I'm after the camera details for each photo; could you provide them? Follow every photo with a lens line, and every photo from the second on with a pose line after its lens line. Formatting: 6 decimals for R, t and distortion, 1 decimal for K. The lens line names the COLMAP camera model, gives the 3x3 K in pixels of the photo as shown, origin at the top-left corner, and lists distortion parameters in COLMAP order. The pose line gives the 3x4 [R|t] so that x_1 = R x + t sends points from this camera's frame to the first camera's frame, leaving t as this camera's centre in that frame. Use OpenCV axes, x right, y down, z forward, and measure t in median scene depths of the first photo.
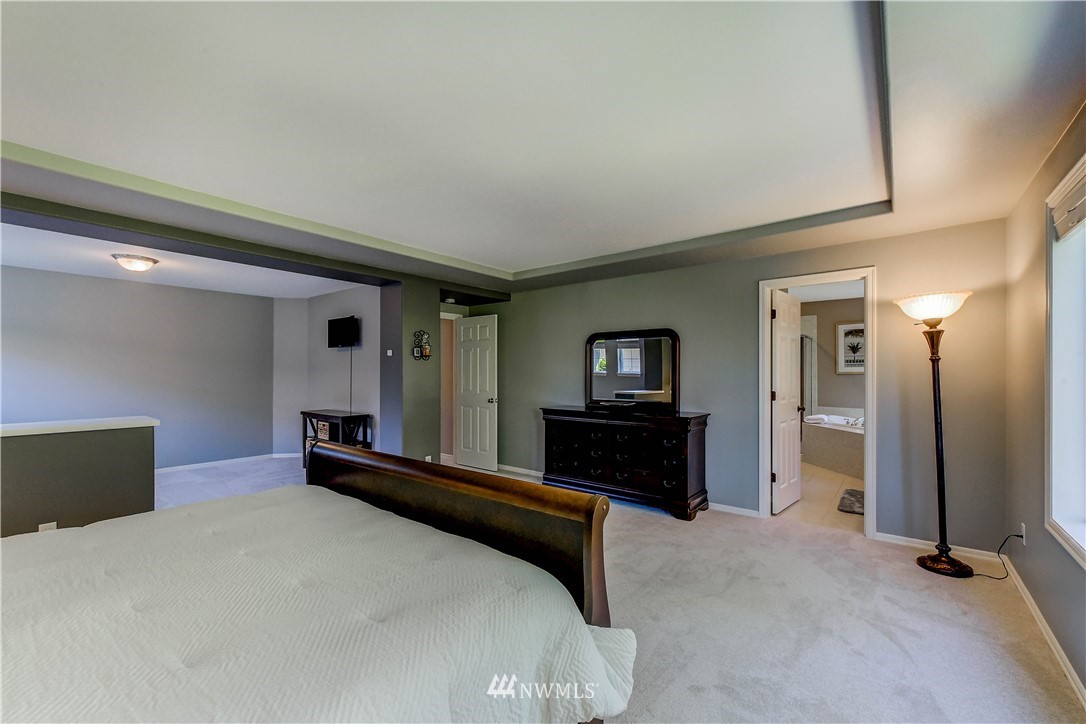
lens RADIAL K [[437.1, 0, 550.6], [0, 437.1, 366.8], [0, 0, 1]] dist [-0.000320, -0.000109]
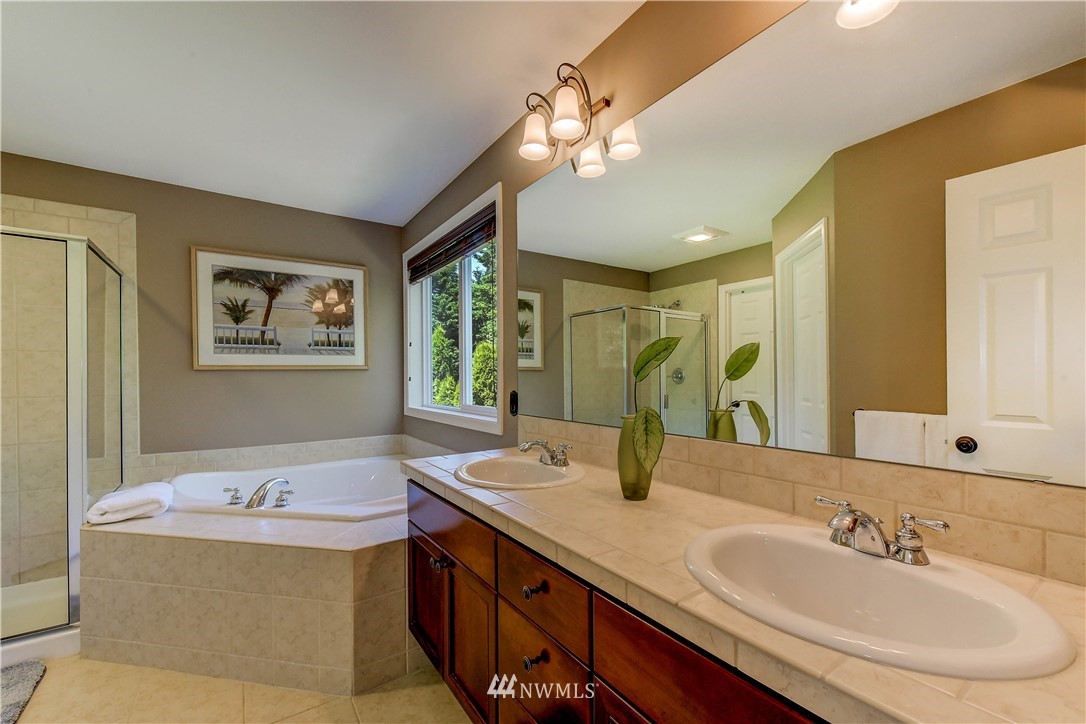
lens RADIAL K [[439.2, 0, 545.6], [0, 439.2, 378.0], [0, 0, 1]] dist [0.000292, -0.000079]
pose [[0.280920, -0.003068, 0.959726, 0.354360], [0.002330, 0.999994, 0.002514, 0.023991], [-0.959728, 0.001530, 0.280925, 0.571522]]
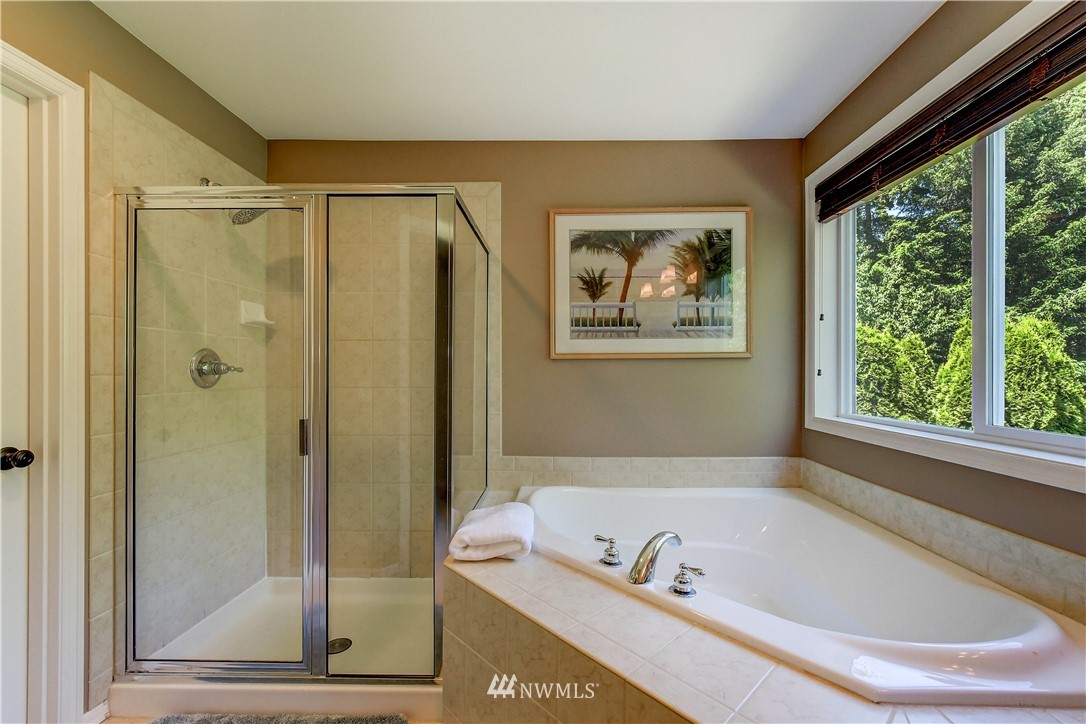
lens RADIAL K [[437.1, 0, 550.6], [0, 437.1, 366.8], [0, 0, 1]] dist [-0.000320, -0.000109]
pose [[0.795718, 0.007802, 0.605617, 0.451245], [-0.005797, 0.999969, -0.005266, 0.024605], [-0.605639, 0.000680, 0.795739, 0.733881]]
